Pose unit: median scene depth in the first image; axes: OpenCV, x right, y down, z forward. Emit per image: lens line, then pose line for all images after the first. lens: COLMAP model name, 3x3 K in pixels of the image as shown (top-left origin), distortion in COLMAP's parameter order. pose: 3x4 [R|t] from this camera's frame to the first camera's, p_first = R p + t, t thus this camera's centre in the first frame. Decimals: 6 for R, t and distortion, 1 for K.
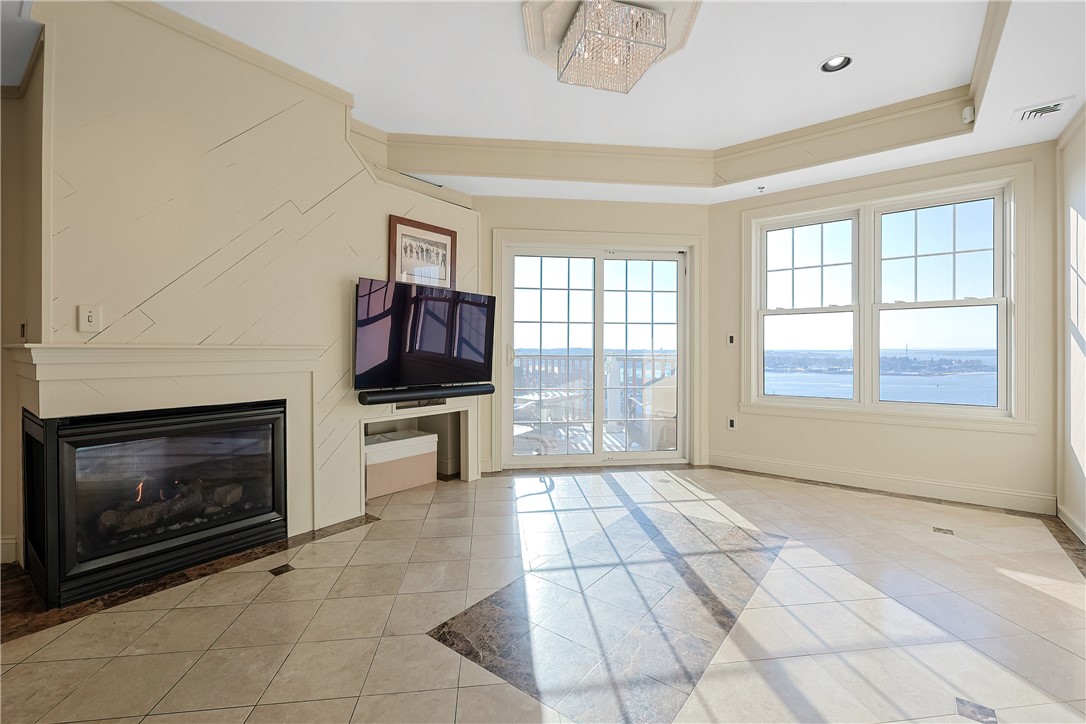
lens RADIAL K [[461.7, 0, 538.1], [0, 461.7, 354.5], [0, 0, 1]] dist [-0.002554, 0.000328]
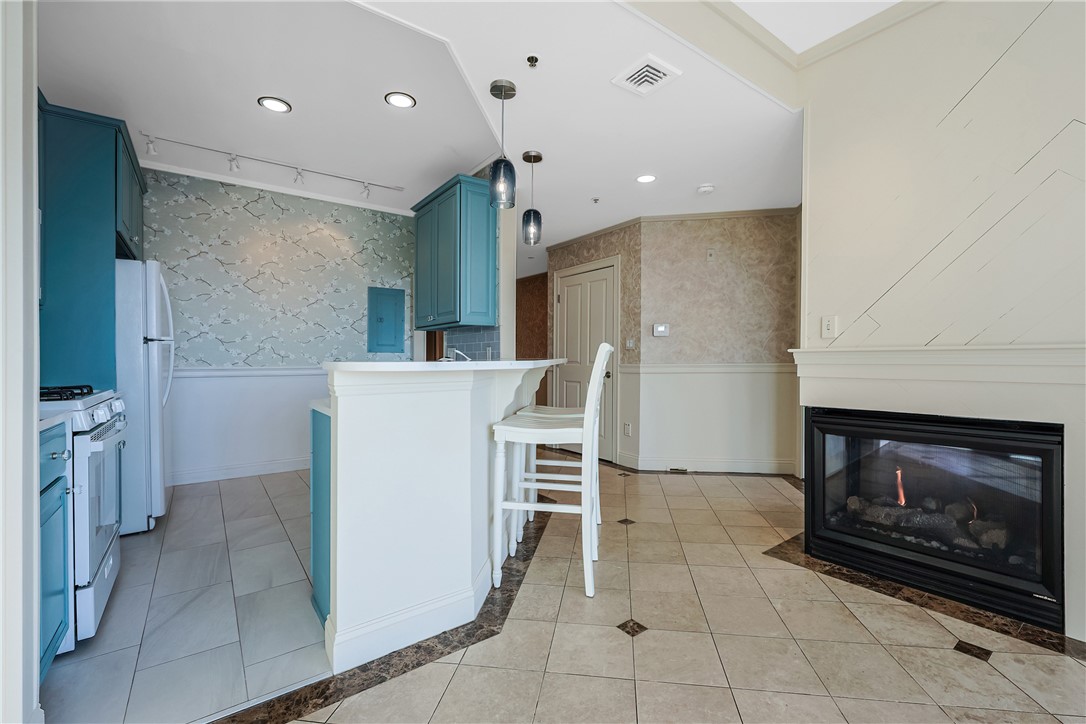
lens RADIAL K [[461.7, 0, 553.7], [0, 461.7, 358.0], [0, 0, 1]] dist [-0.002554, 0.000328]
pose [[-0.244649, 0.000243, -0.969612, 0.308714], [-0.000365, 1.000000, 0.000343, 0.002362], [0.969612, 0.000438, -0.244649, 0.520324]]
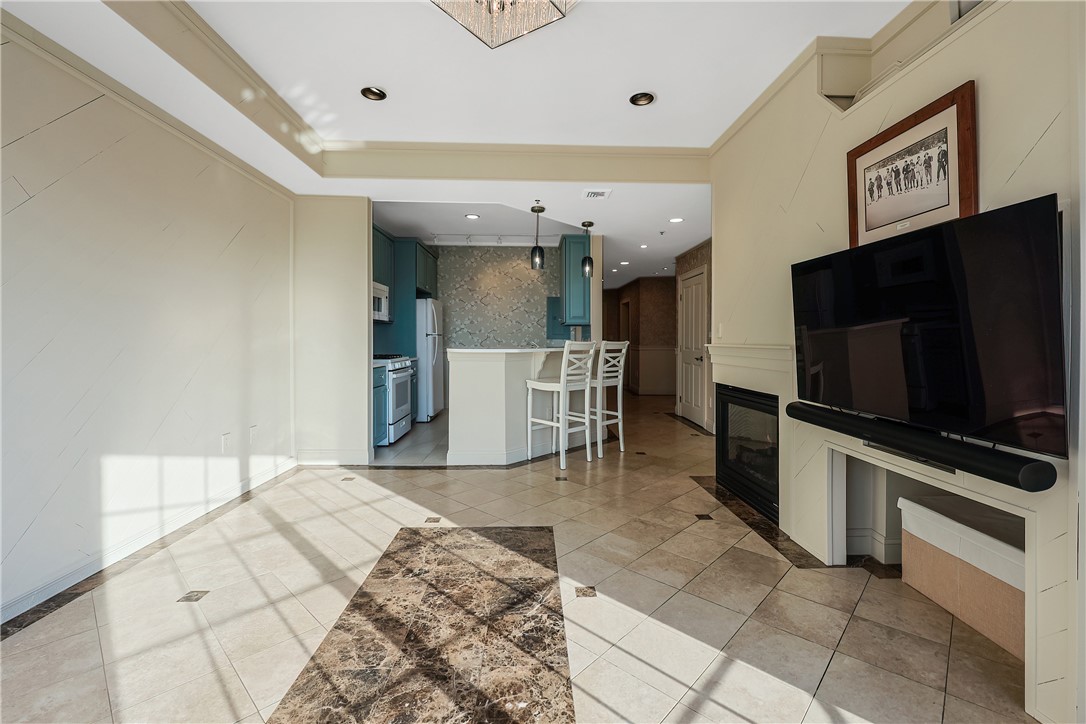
lens RADIAL K [[461.7, 0, 549.3], [0, 461.7, 343.2], [0, 0, 1]] dist [-0.002554, 0.000328]
pose [[-0.752659, 0.003446, -0.658402, 0.617358], [-0.007924, 0.999866, 0.014292, -0.039731], [0.658363, 0.015974, -0.752531, 1.651205]]
